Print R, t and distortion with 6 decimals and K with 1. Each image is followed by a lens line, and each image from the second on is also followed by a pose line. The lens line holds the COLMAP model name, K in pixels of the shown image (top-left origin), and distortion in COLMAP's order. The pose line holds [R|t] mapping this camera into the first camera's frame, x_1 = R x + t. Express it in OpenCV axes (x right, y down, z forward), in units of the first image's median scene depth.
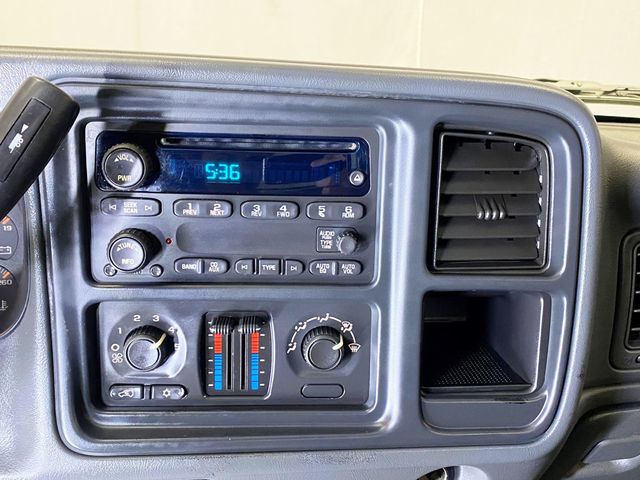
lens RADIAL K [[668.4, 0, 320.0], [0, 668.4, 240.0], [0, 0, 1]] dist [0.143424, -0.401640]
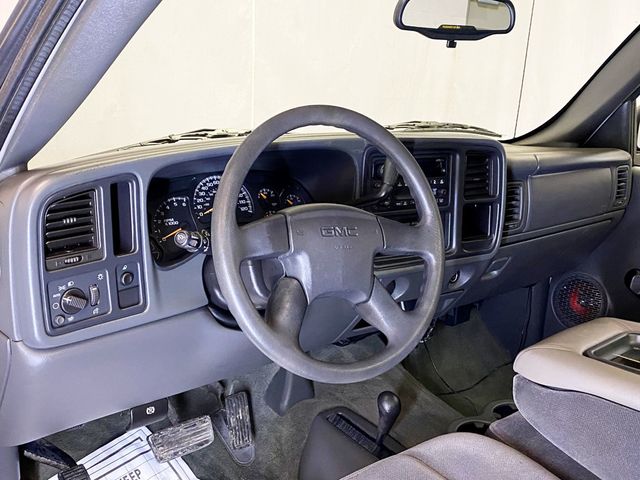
lens RADIAL K [[668.4, 0, 320.0], [0, 668.4, 240.0], [0, 0, 1]] dist [0.143424, -0.401640]
pose [[0.905093, -0.104427, 0.412192, -1.684754], [0.105193, 0.994232, 0.020903, 0.097076], [-0.411997, 0.024441, 0.910857, -1.503320]]
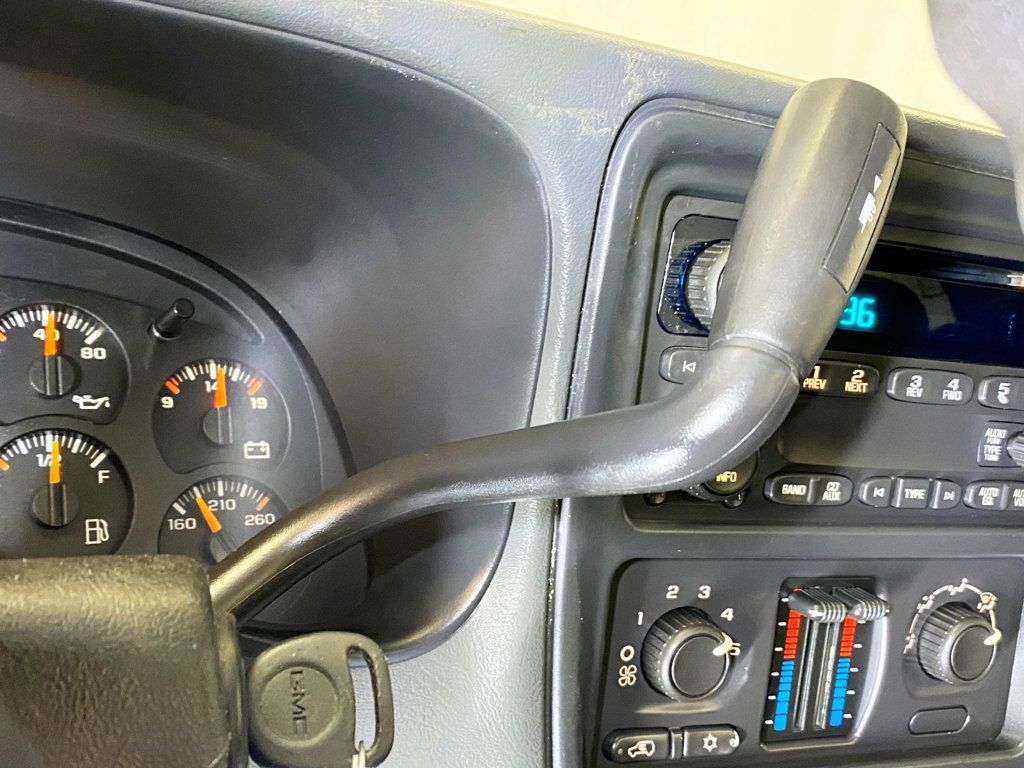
lens RADIAL K [[1069.5, 0, 512.0], [0, 1069.5, 384.0], [0, 0, 1]] dist [0.143424, -0.401640]
pose [[0.939699, 0.045823, 0.338918, -0.651523], [-0.022970, 0.997202, -0.071138, 0.021814], [-0.341229, 0.059063, 0.938123, 0.282101]]
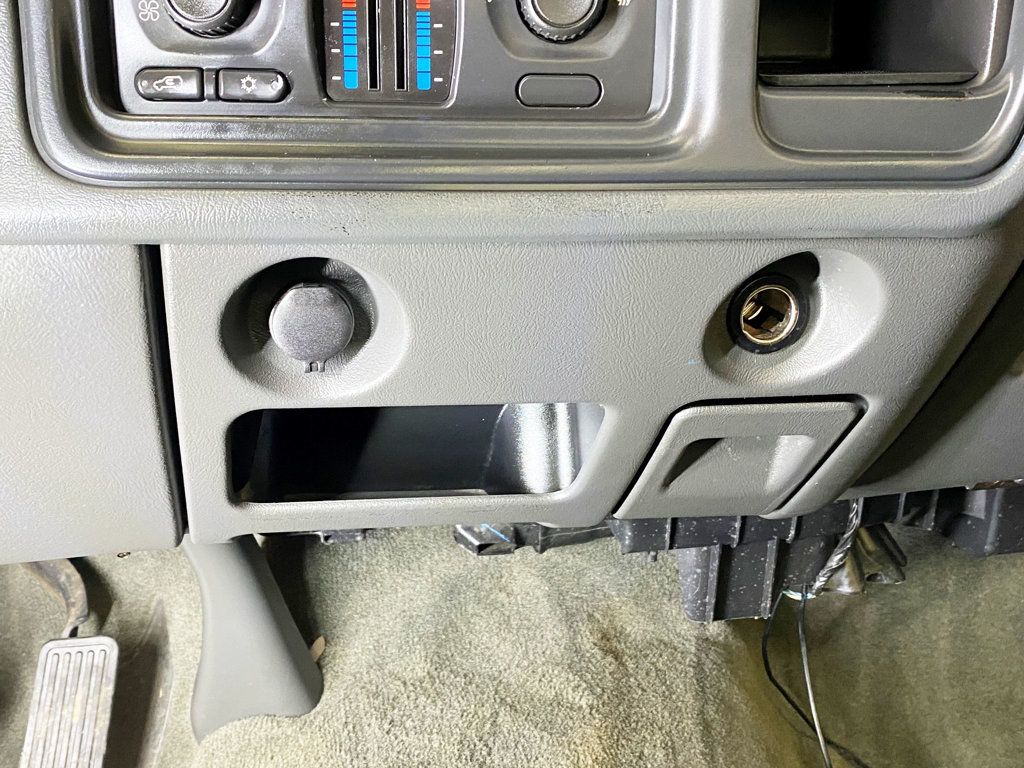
lens RADIAL K [[1069.5, 0, 512.0], [0, 1069.5, 384.0], [0, 0, 1]] dist [0.143424, -0.401640]
pose [[0.999724, -0.007093, -0.022399, -0.015492], [0.008521, 0.997893, 0.064319, 0.399887], [0.021896, -0.064492, 0.997678, 0.190471]]
